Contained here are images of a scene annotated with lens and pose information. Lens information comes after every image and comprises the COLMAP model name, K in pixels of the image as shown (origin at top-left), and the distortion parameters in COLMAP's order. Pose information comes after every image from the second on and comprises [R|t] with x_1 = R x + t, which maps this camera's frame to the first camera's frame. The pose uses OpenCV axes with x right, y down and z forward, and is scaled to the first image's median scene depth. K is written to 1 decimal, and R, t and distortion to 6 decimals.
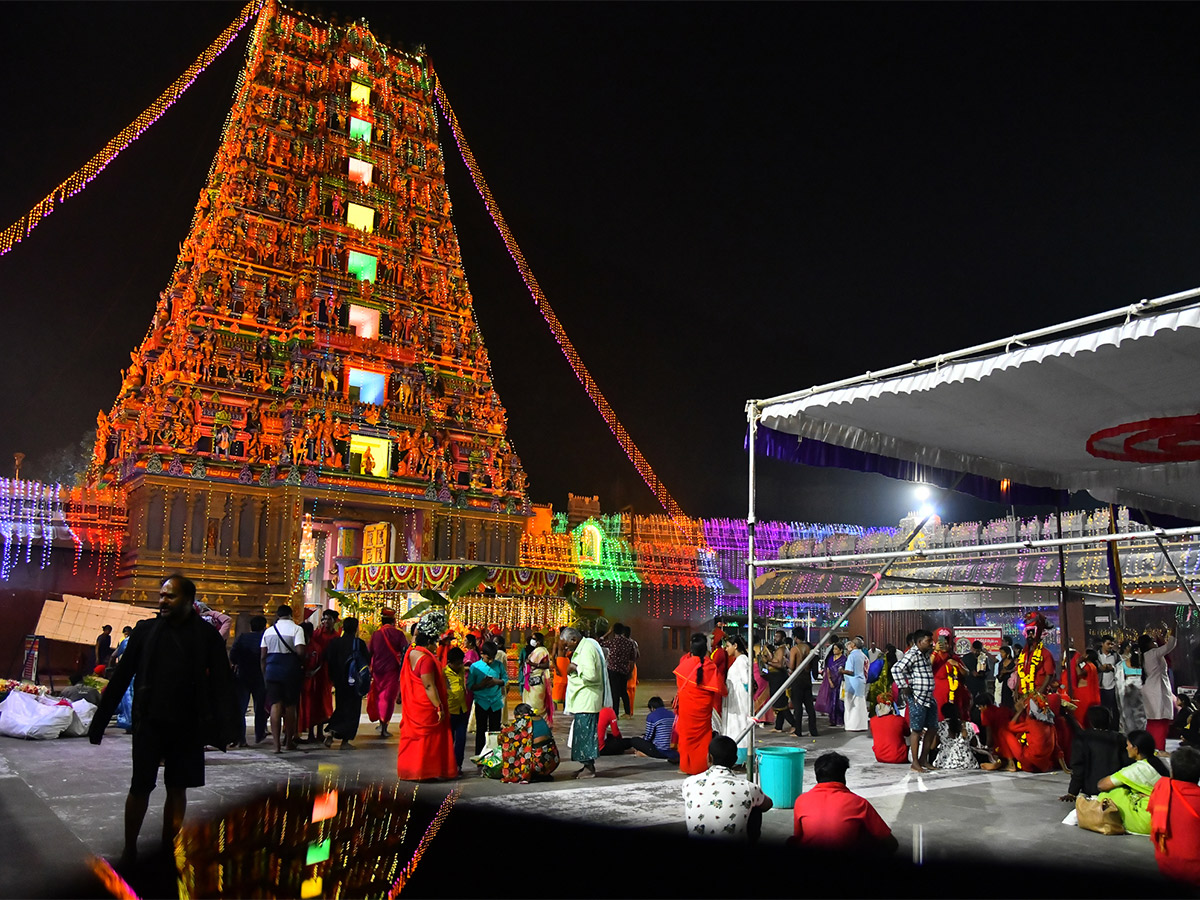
lens RADIAL K [[992.9, 0, 629.5], [0, 992.9, 467.4], [0, 0, 1]] dist [-0.013323, -0.001092]
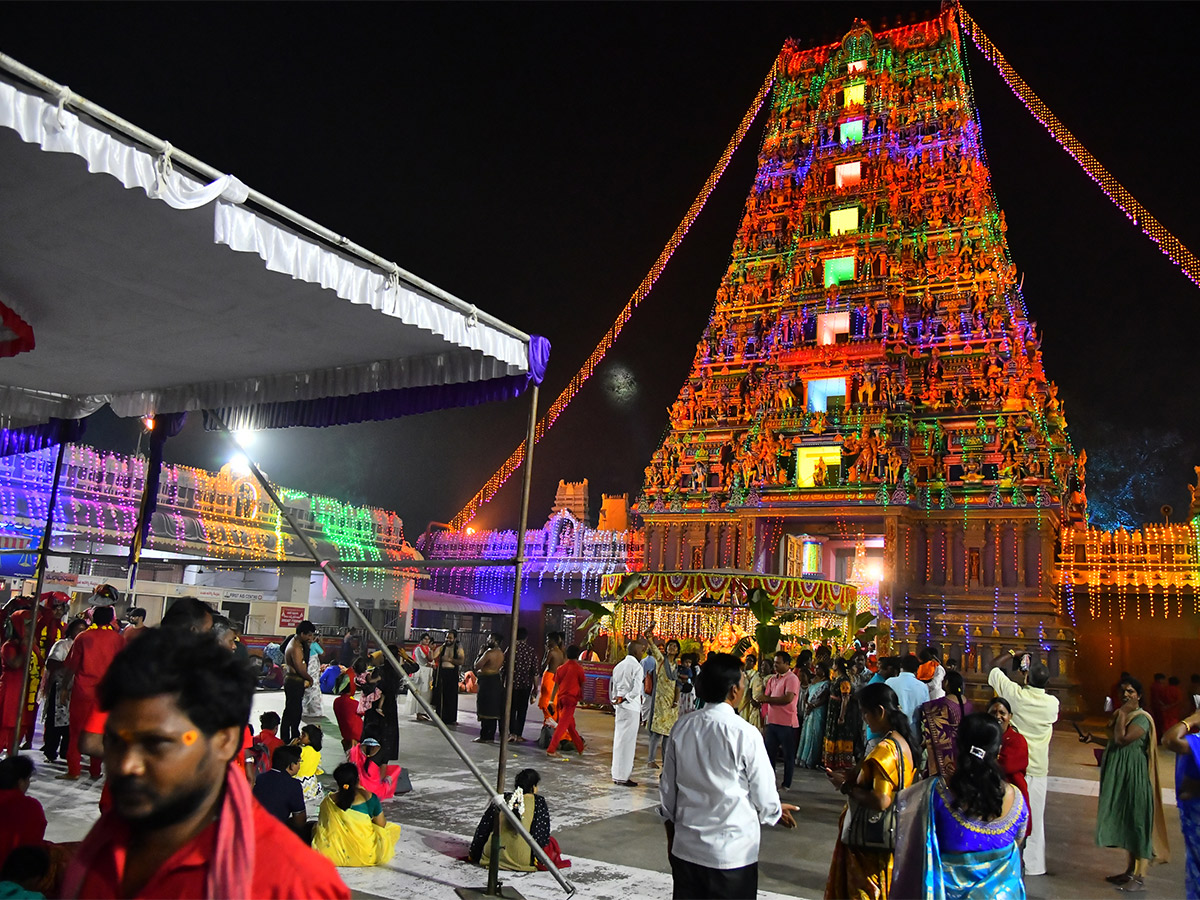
lens RADIAL K [[1013.3, 0, 600.0], [0, 1013.3, 450.0], [0, 0, 1]] dist [-0.042524, 0.005357]
pose [[0.388159, -0.171228, -0.905546, 0.493762], [0.112727, 0.984031, -0.137749, 0.075822], [0.914672, -0.048610, 0.401262, 0.384096]]
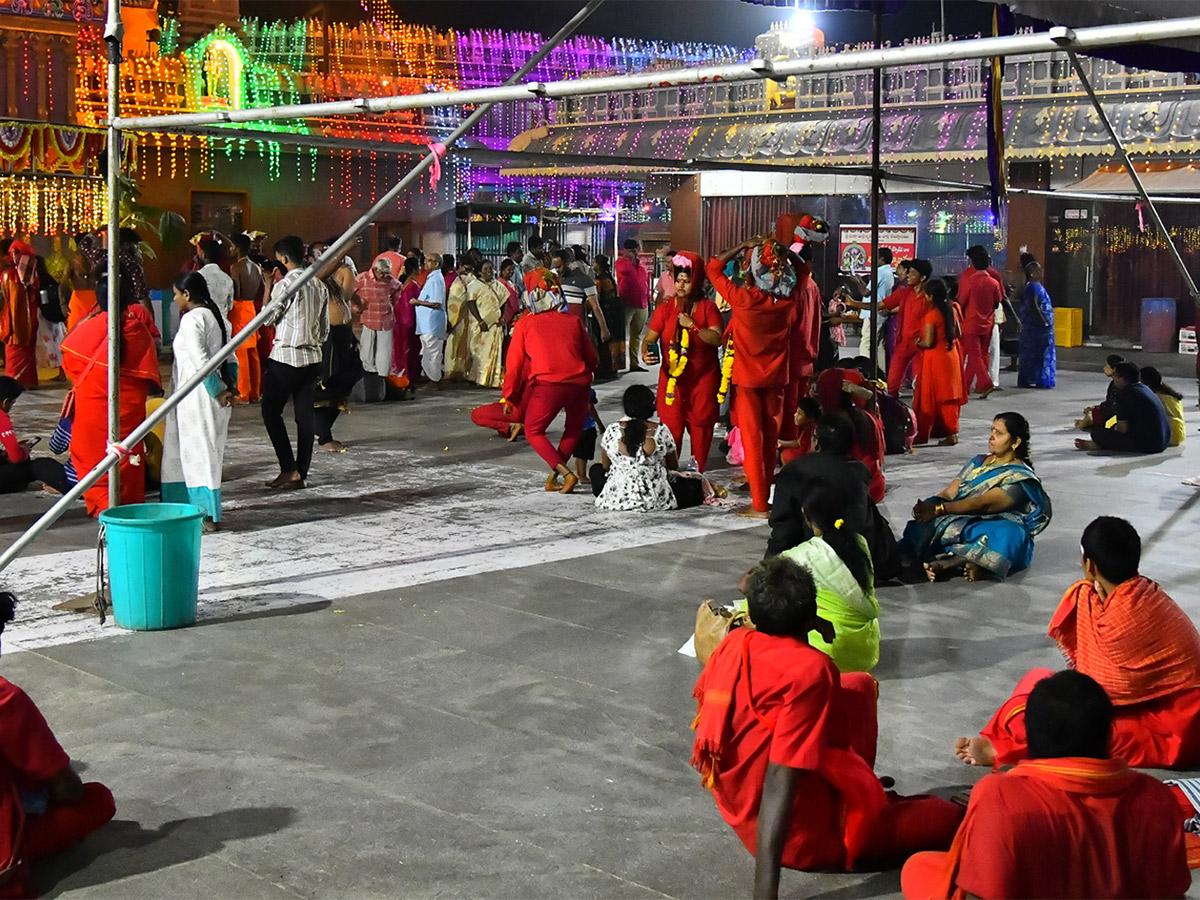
lens RADIAL K [[1642.5, 0, 600.0], [0, 1642.5, 450.0], [0, 0, 1]] dist [-0.050064, -0.014488]
pose [[0.992847, -0.017581, 0.118096, 0.068566], [-0.018362, 0.954850, 0.296520, 0.003231], [-0.117977, -0.296567, 0.947697, 0.057610]]
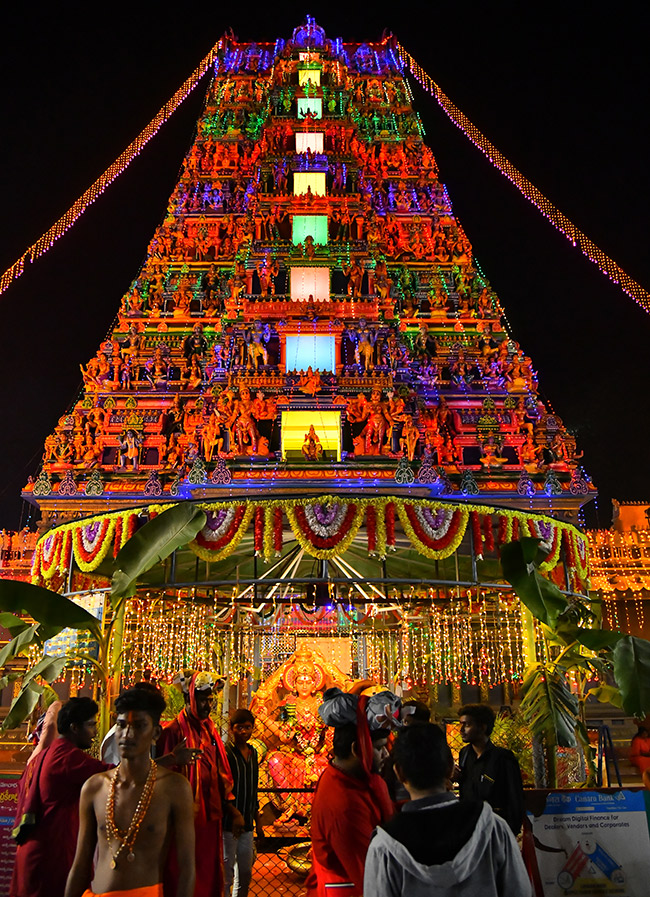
lens RADIAL K [[683.7, 0, 314.2], [0, 683.7, 474.7], [0, 0, 1]] dist [-0.033300, 0.000277]
pose [[0.796943, -0.201782, -0.569355, 0.013161], [0.129122, 0.977677, -0.165758, 0.089031], [0.590092, 0.058583, 0.805207, 0.556349]]
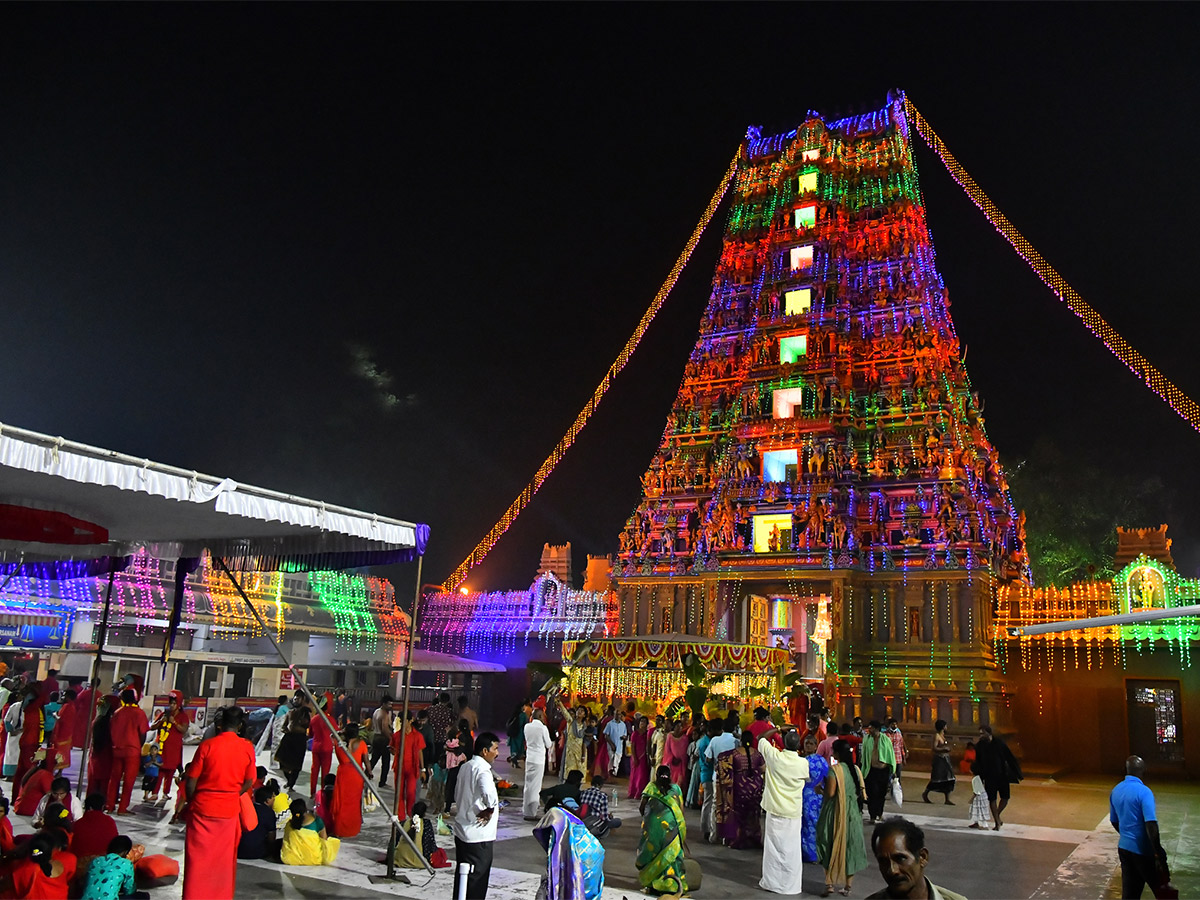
lens RADIAL K [[1067.5, 0, 603.5], [0, 1067.5, 418.4], [0, 0, 1]] dist [-0.051082, 0.007652]
pose [[0.366068, -0.234854, -0.900465, 0.643363], [0.128460, 0.971120, -0.201058, 0.066960], [0.921679, -0.042072, 0.385665, 0.379392]]
